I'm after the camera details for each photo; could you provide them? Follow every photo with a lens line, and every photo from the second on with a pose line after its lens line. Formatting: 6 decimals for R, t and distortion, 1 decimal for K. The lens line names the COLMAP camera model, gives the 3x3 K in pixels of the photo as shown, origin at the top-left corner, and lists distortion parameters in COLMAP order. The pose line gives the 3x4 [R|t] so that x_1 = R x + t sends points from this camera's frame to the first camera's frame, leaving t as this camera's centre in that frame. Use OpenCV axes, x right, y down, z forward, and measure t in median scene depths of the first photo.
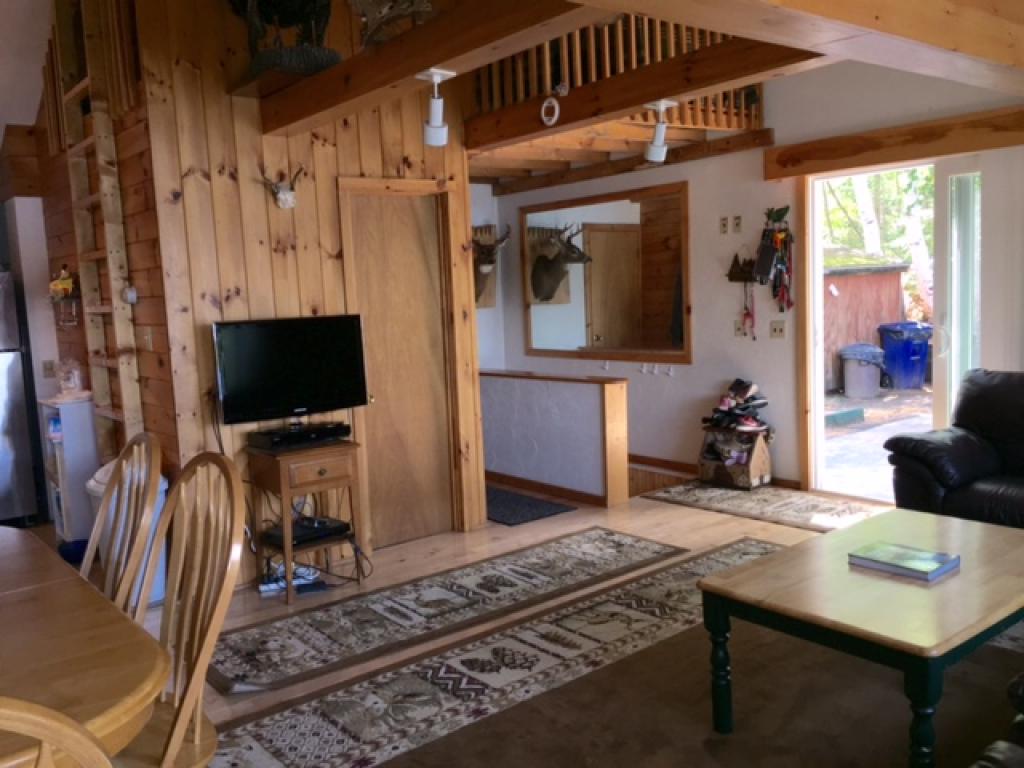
lens RADIAL K [[877.6, 0, 516.7], [0, 877.6, 377.0], [0, 0, 1]] dist [0.098616, -0.139784]
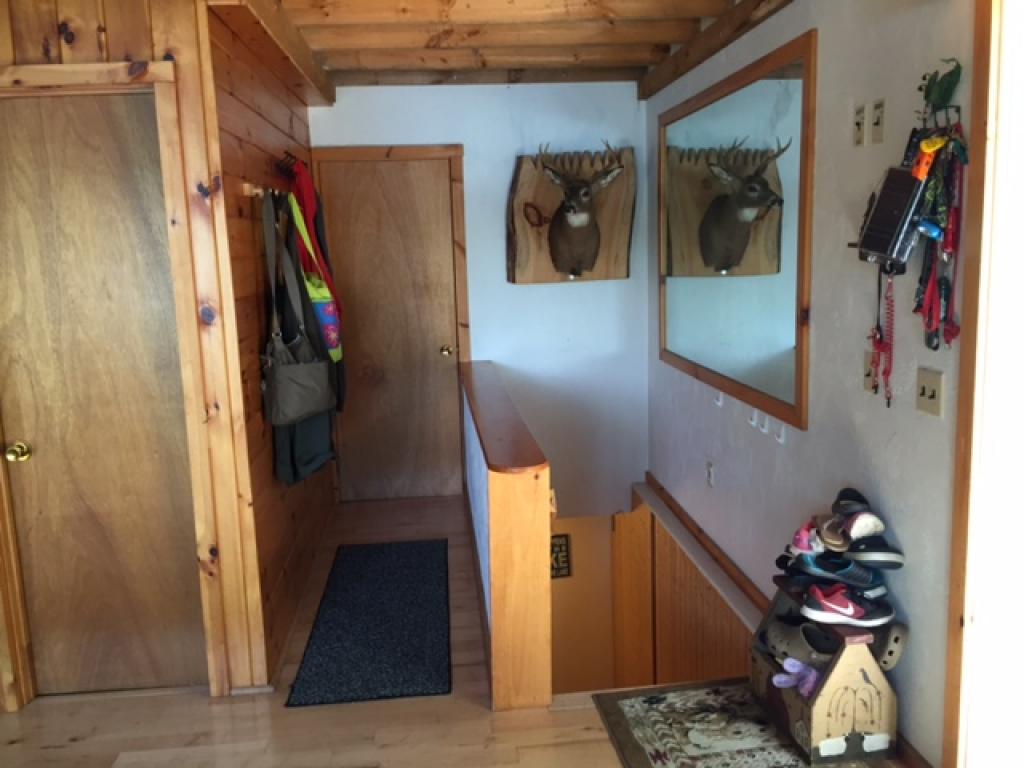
lens RADIAL K [[882.1, 0, 512.0], [0, 882.1, 384.0], [0, 0, 1]] dist [0.096877, -0.136300]
pose [[0.836063, 0.105796, -0.538336, 0.354301], [-0.063196, 0.993271, 0.097057, -0.083562], [0.544981, -0.047125, 0.837123, 0.568903]]
